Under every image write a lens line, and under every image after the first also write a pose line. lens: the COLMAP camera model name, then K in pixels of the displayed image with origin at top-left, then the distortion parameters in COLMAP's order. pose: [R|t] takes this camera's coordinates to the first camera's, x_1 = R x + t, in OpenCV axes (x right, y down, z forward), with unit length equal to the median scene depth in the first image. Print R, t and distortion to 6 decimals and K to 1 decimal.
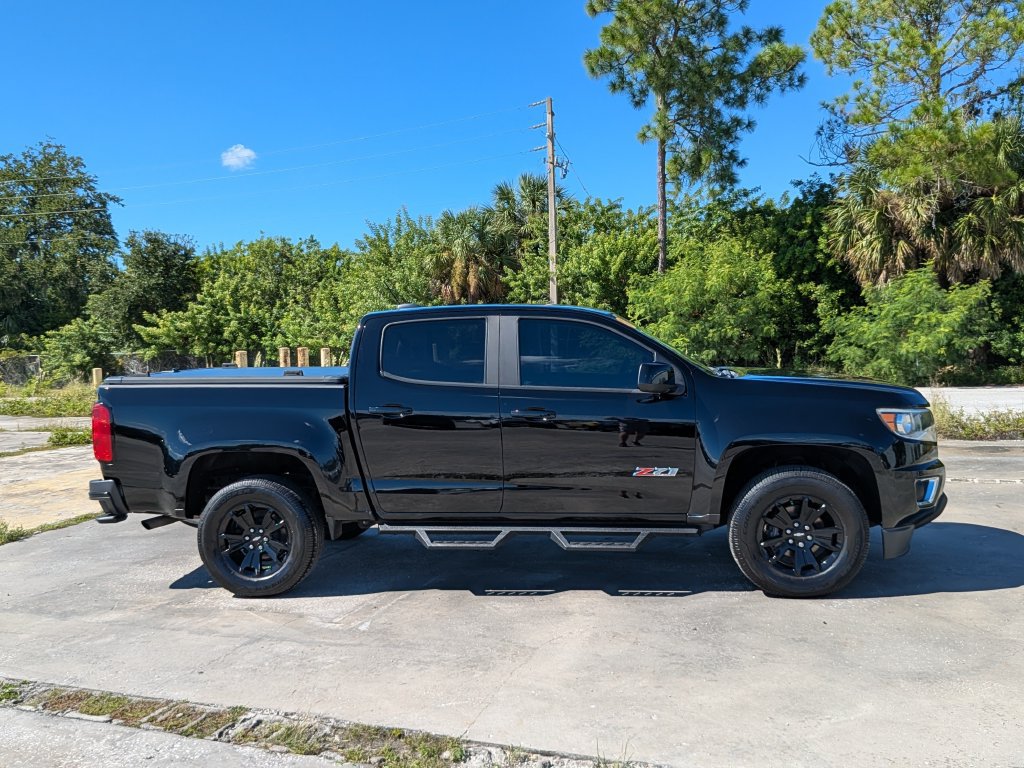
lens RADIAL K [[971.1, 0, 488.2], [0, 971.1, 387.7], [0, 0, 1]] dist [0.107052, -0.225216]
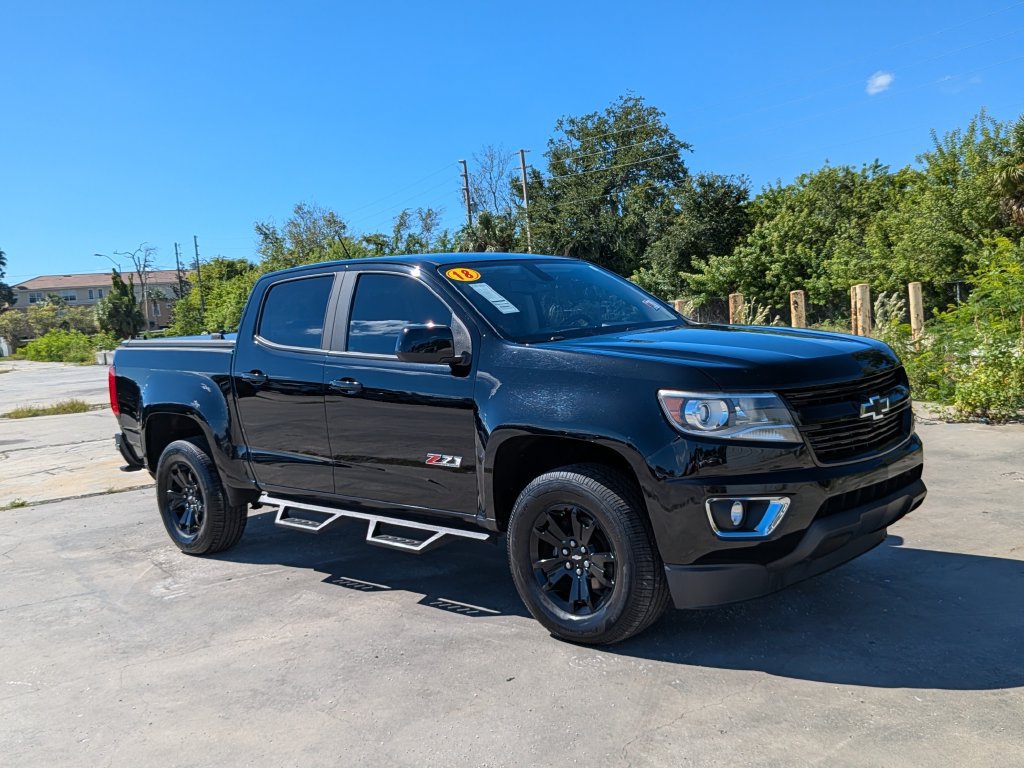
lens RADIAL K [[1007.8, 0, 512.9], [0, 1007.8, 420.1], [0, 0, 1]] dist [0.075501, 0.001184]
pose [[0.811489, 0.045254, -0.582613, 0.106345], [0.005550, 0.996355, 0.085121, -0.002680], [0.584341, -0.072308, 0.808280, 0.054308]]
